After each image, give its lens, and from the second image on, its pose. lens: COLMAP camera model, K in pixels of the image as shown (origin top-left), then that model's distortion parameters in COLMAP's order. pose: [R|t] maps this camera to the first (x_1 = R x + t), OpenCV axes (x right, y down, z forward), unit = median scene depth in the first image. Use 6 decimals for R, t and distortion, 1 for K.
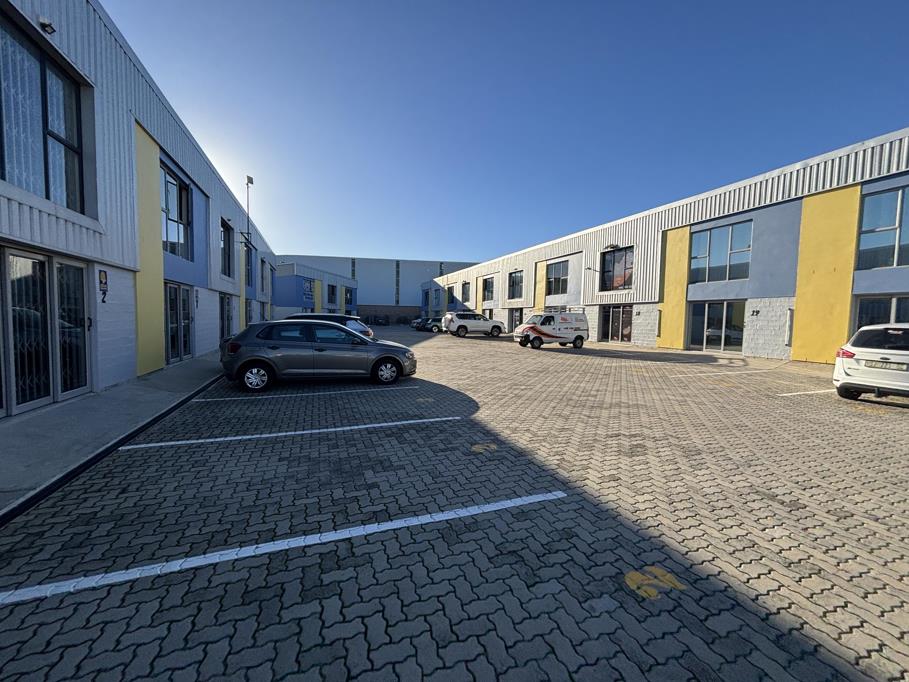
lens RADIAL K [[366.8, 0, 454.5], [0, 366.8, 341.0], [0, 0, 1]] dist [-0.011940, -0.000032]
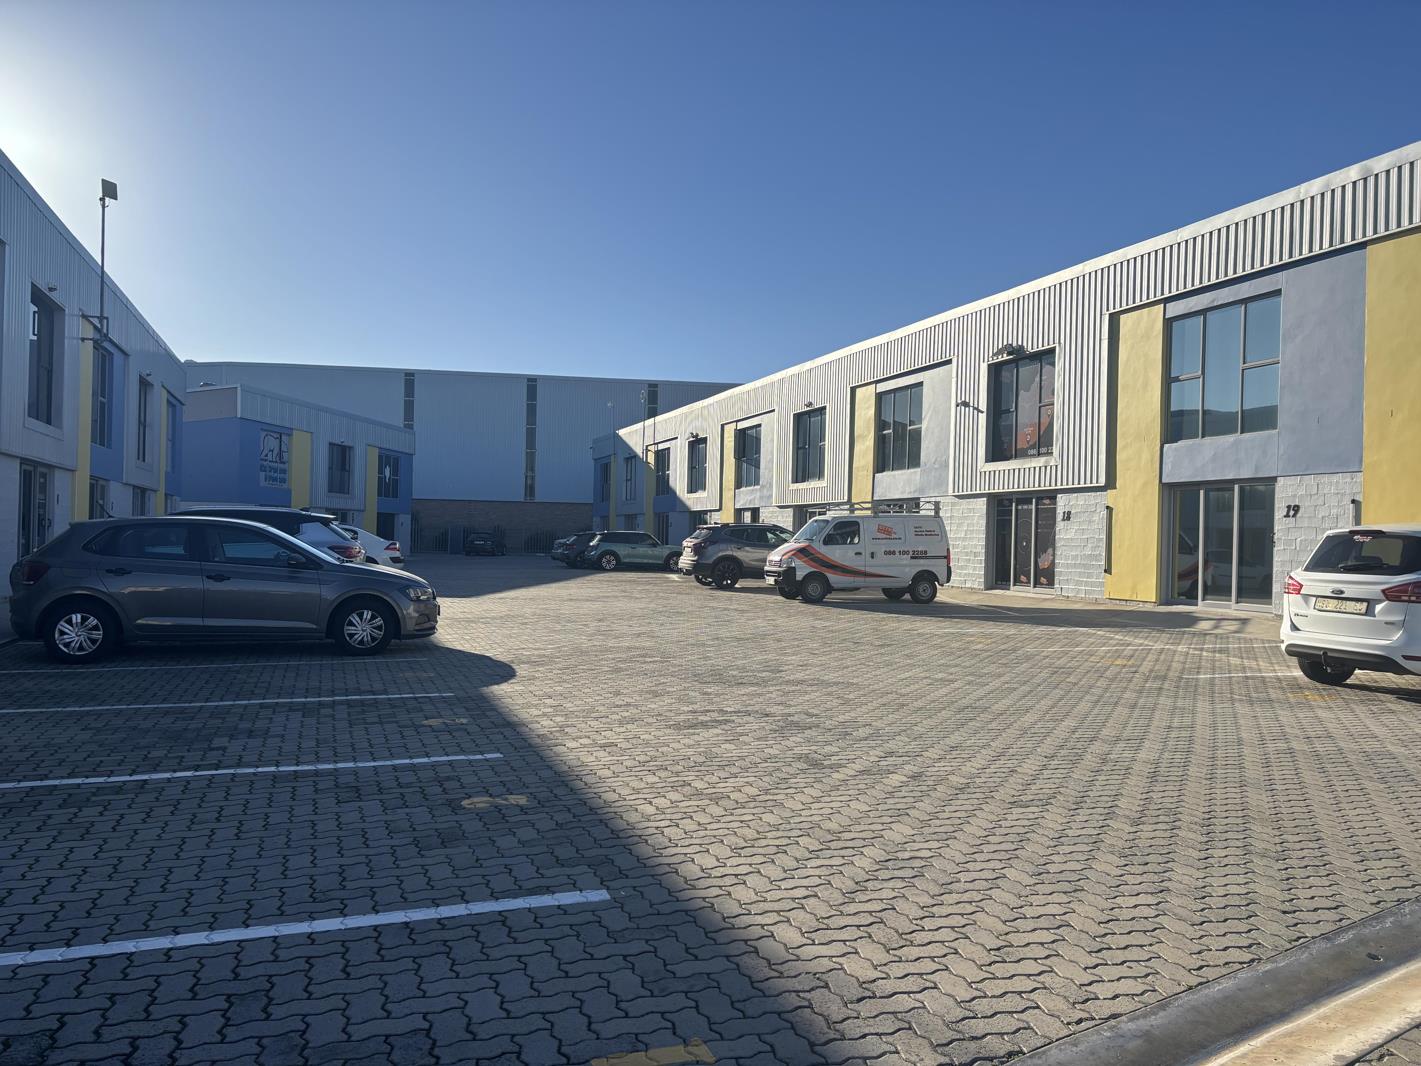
lens RADIAL K [[1061.1, 0, 710.5], [0, 1061.1, 533.0], [0, 0, 1]] dist [0.006387, 0.002518]
pose [[0.999993, 0.002002, -0.003308, 0.112402], [-0.002224, 0.997634, -0.068708, 0.023727], [0.003163, 0.068715, 0.997631, -0.155560]]
